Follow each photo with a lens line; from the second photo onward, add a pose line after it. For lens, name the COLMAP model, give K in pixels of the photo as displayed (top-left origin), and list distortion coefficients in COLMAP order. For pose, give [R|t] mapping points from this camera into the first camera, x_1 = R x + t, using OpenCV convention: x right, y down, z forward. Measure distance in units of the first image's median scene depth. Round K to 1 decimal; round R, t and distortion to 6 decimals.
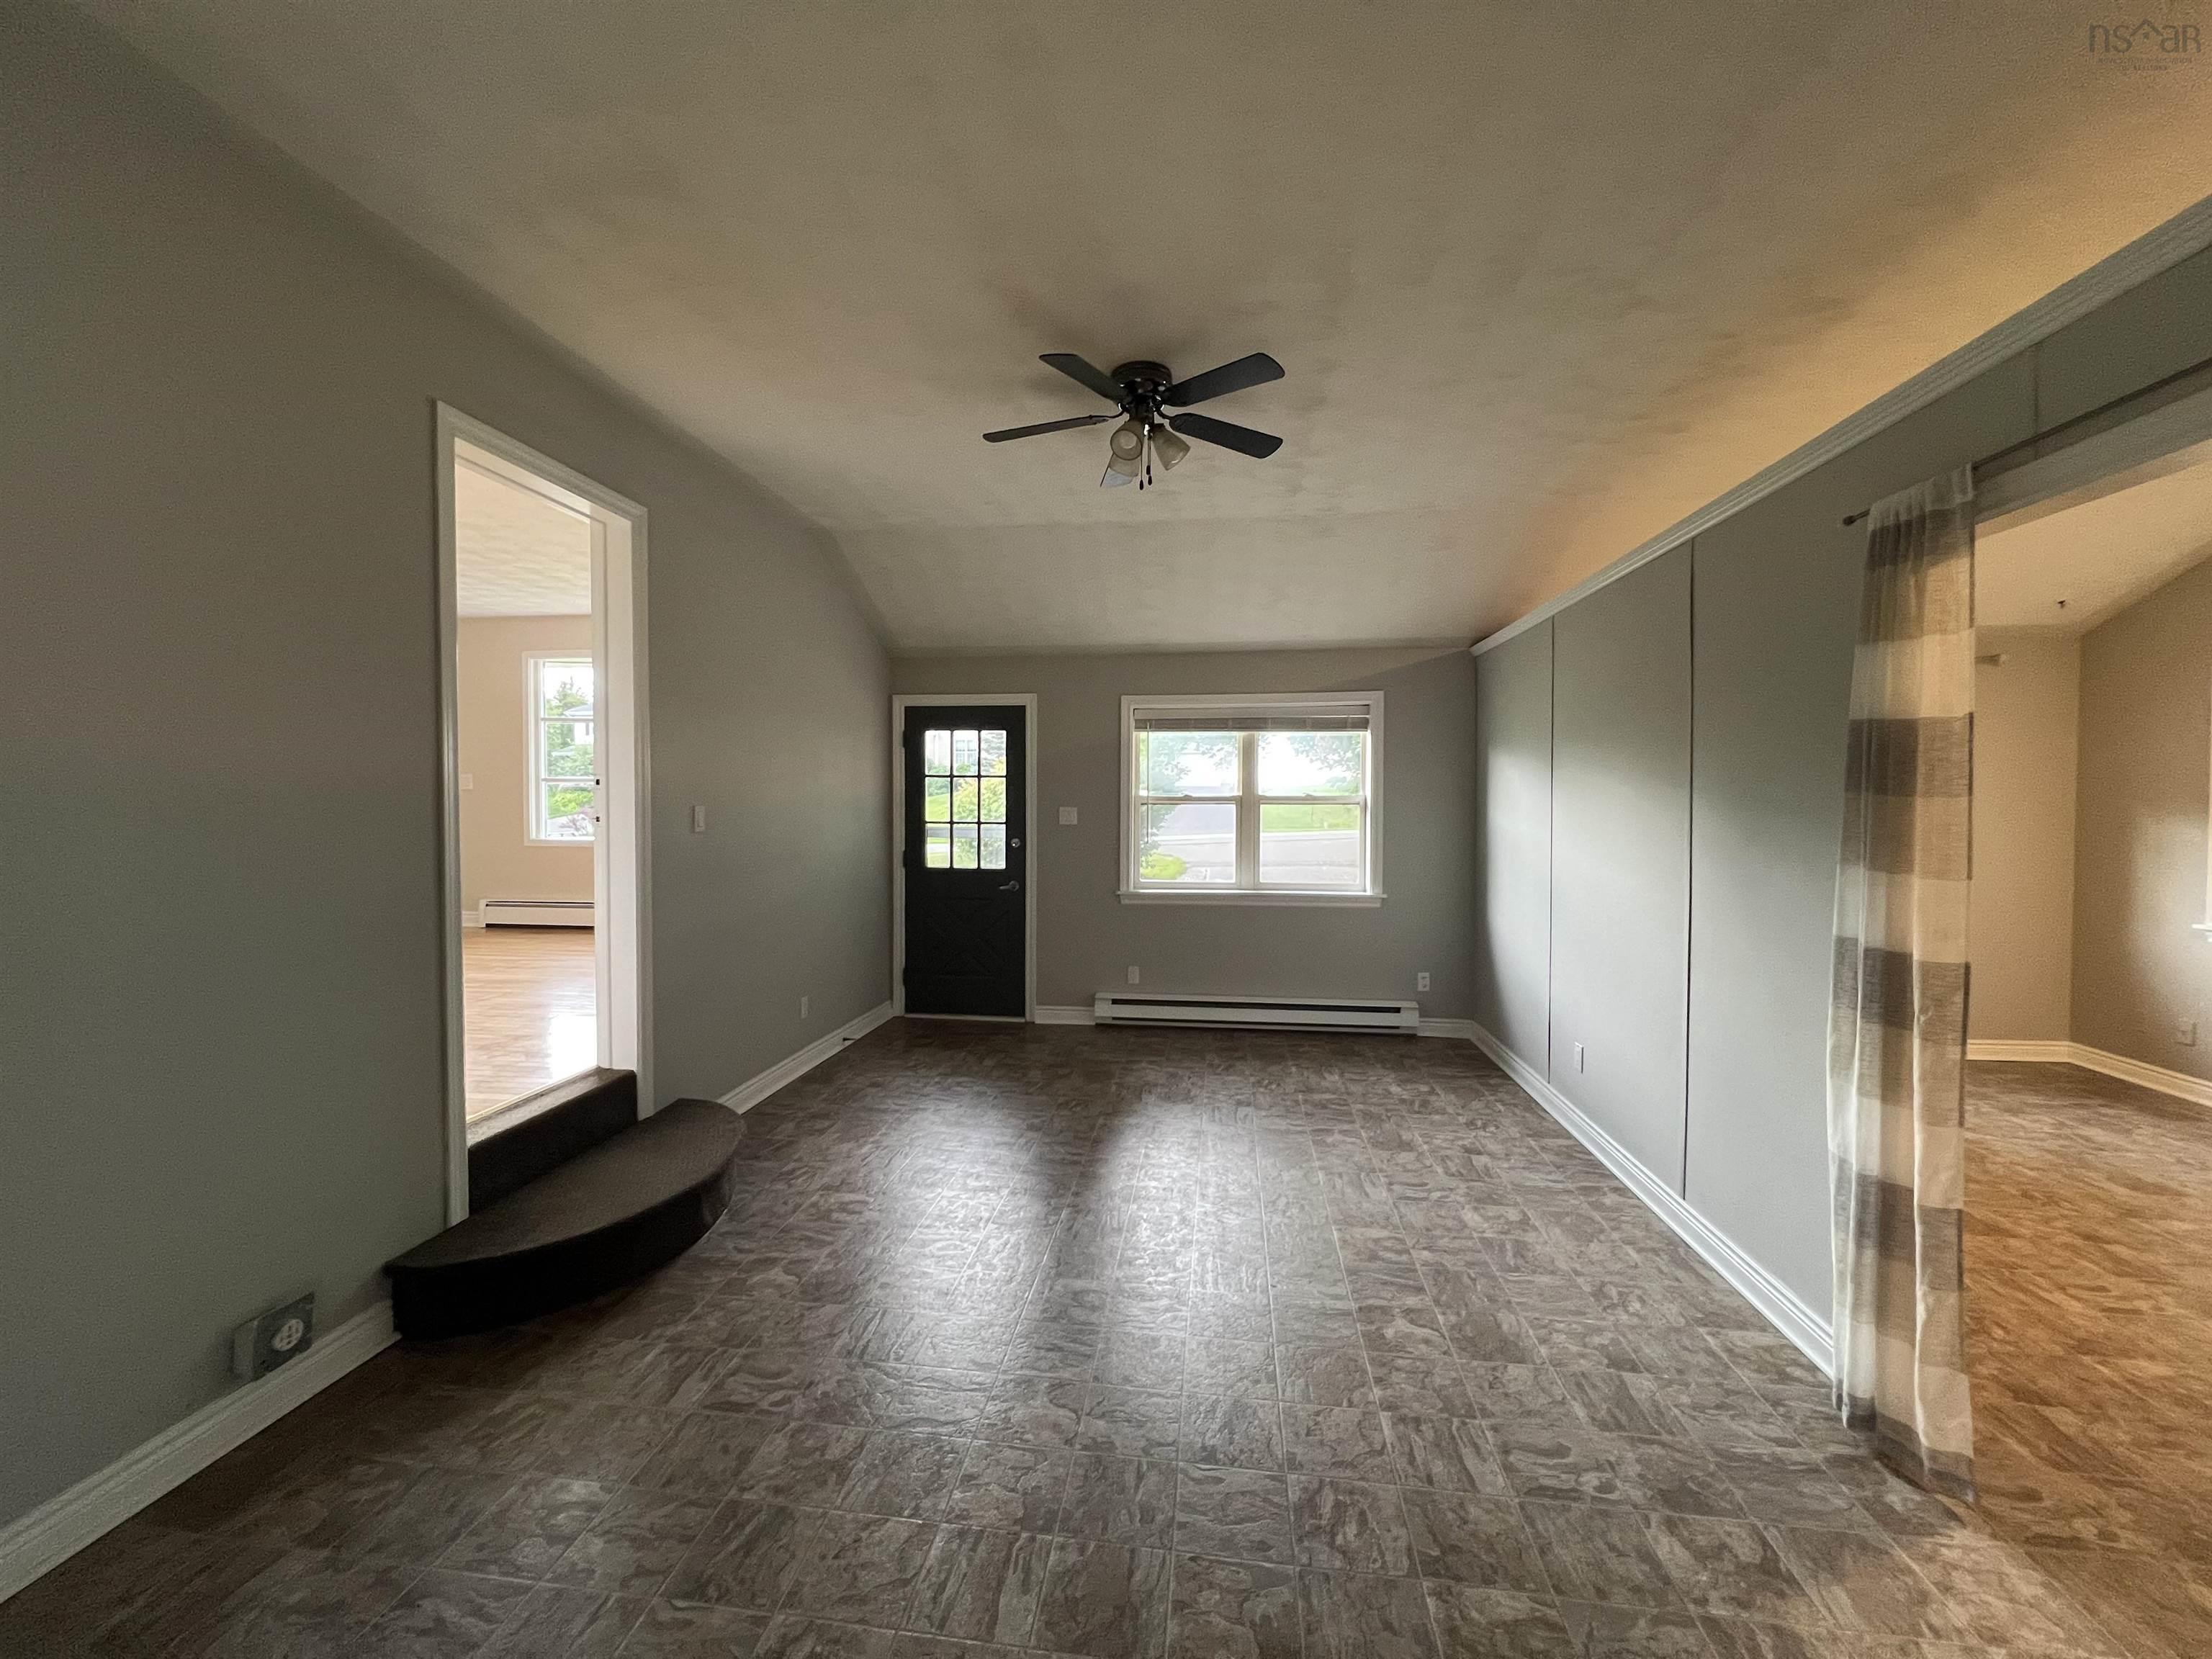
lens RADIAL K [[887.8, 0, 1102.4], [0, 887.8, 823.5], [0, 0, 1]] dist [0.002465, -0.000048]
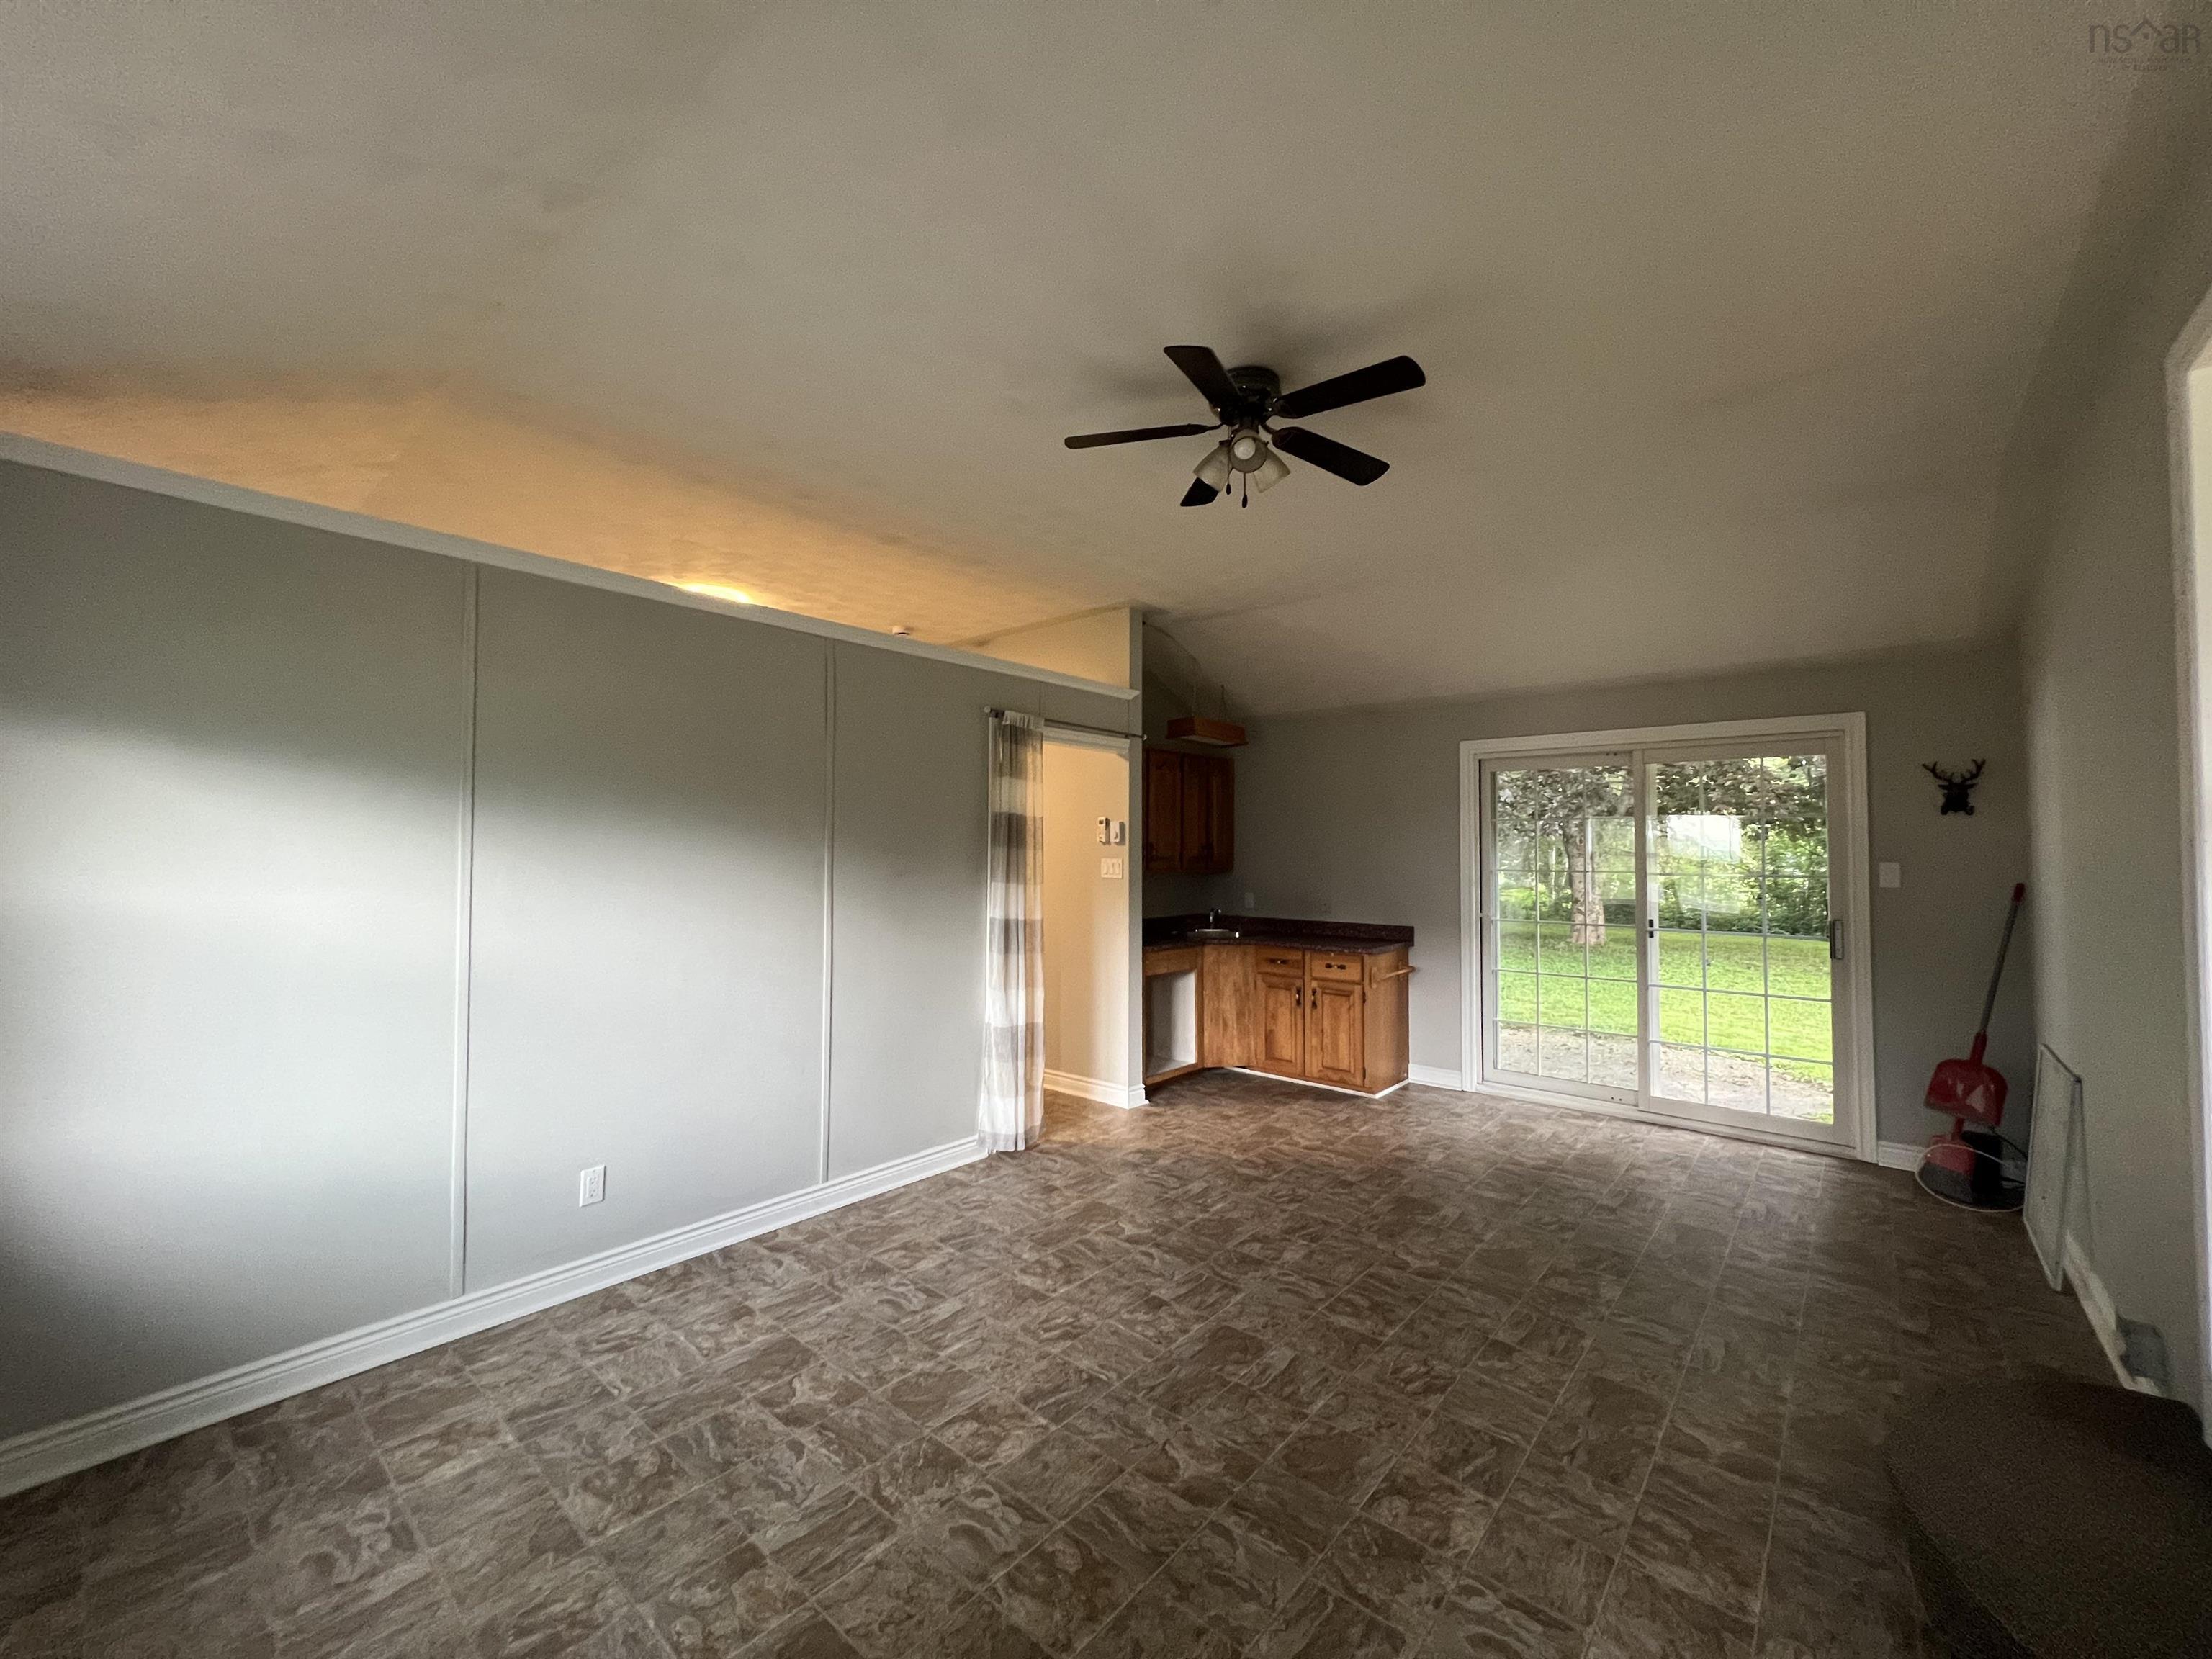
lens RADIAL K [[887.8, 0, 1102.4], [0, 887.8, 823.5], [0, 0, 1]] dist [0.002465, -0.000048]
pose [[-0.839647, 0.011960, 0.543002, -0.284595], [0.006902, 0.999912, -0.011351, -0.039745], [-0.543089, -0.005783, -0.839655, 1.634969]]
